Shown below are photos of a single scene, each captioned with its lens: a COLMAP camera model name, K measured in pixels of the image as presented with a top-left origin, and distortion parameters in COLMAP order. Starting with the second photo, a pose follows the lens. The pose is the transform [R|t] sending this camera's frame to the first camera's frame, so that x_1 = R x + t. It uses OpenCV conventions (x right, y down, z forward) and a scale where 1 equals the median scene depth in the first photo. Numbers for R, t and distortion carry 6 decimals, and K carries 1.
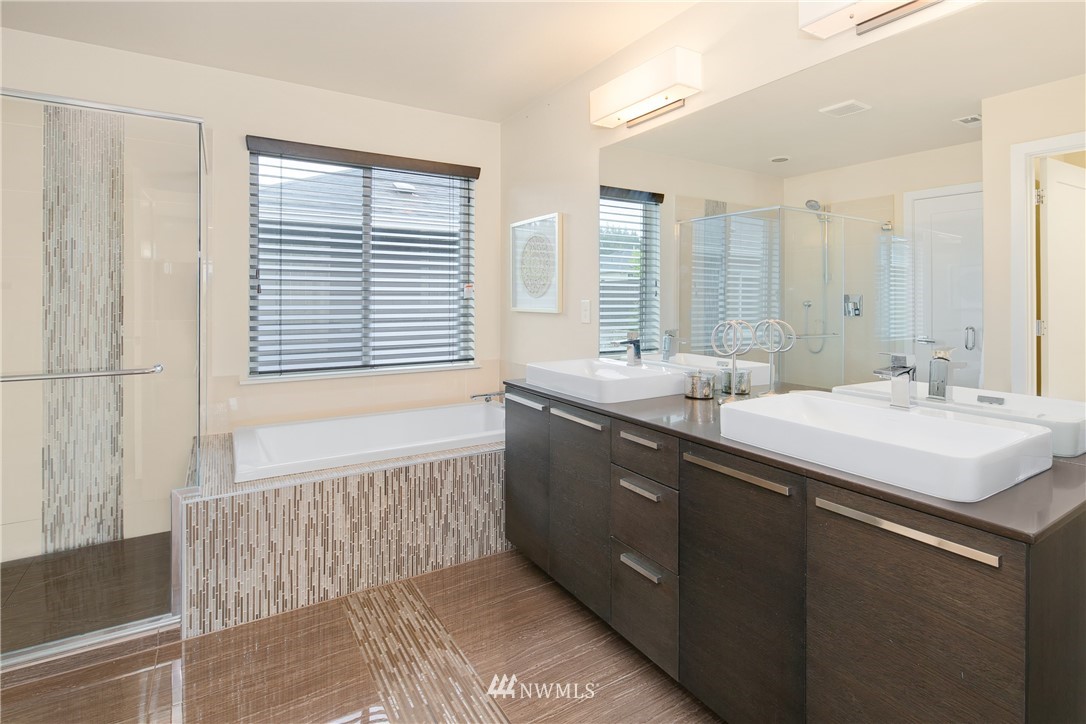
lens RADIAL K [[536.9, 0, 546.3], [0, 536.9, 362.2], [0, 0, 1]] dist [-0.001339, -0.000154]
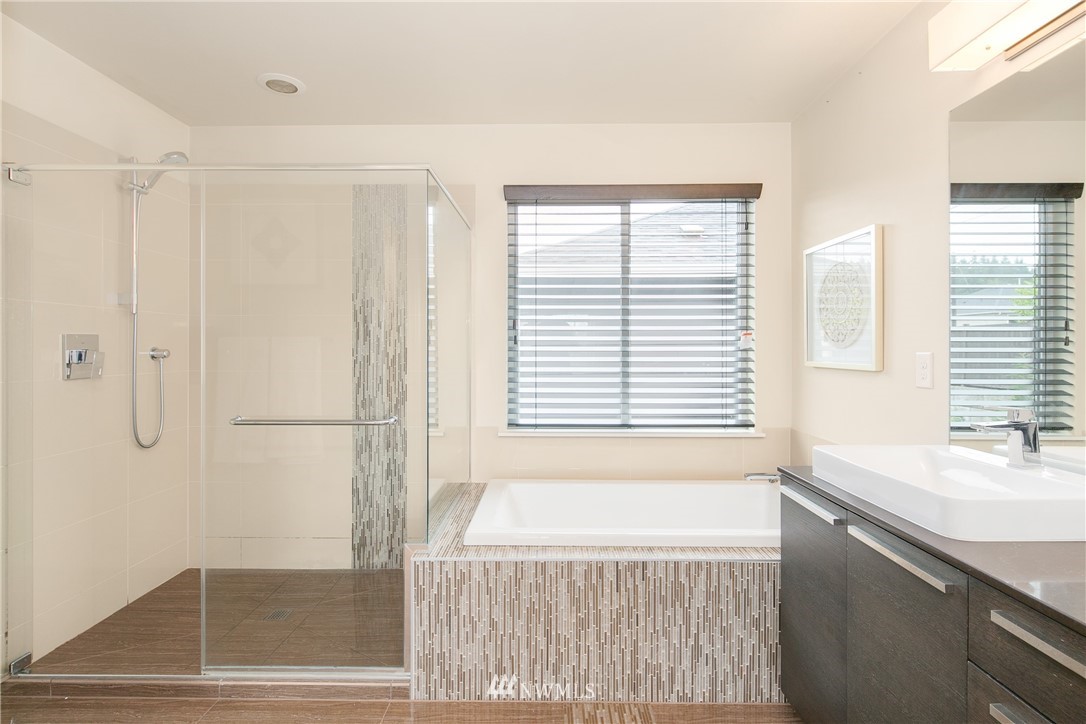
lens RADIAL K [[536.9, 0, 546.3], [0, 536.9, 362.2], [0, 0, 1]] dist [-0.001339, -0.000154]
pose [[0.846263, 0.011422, -0.532643, 0.033360], [-0.061016, 0.995270, -0.075600, -0.027246], [0.529260, 0.096477, 0.842957, 0.220434]]
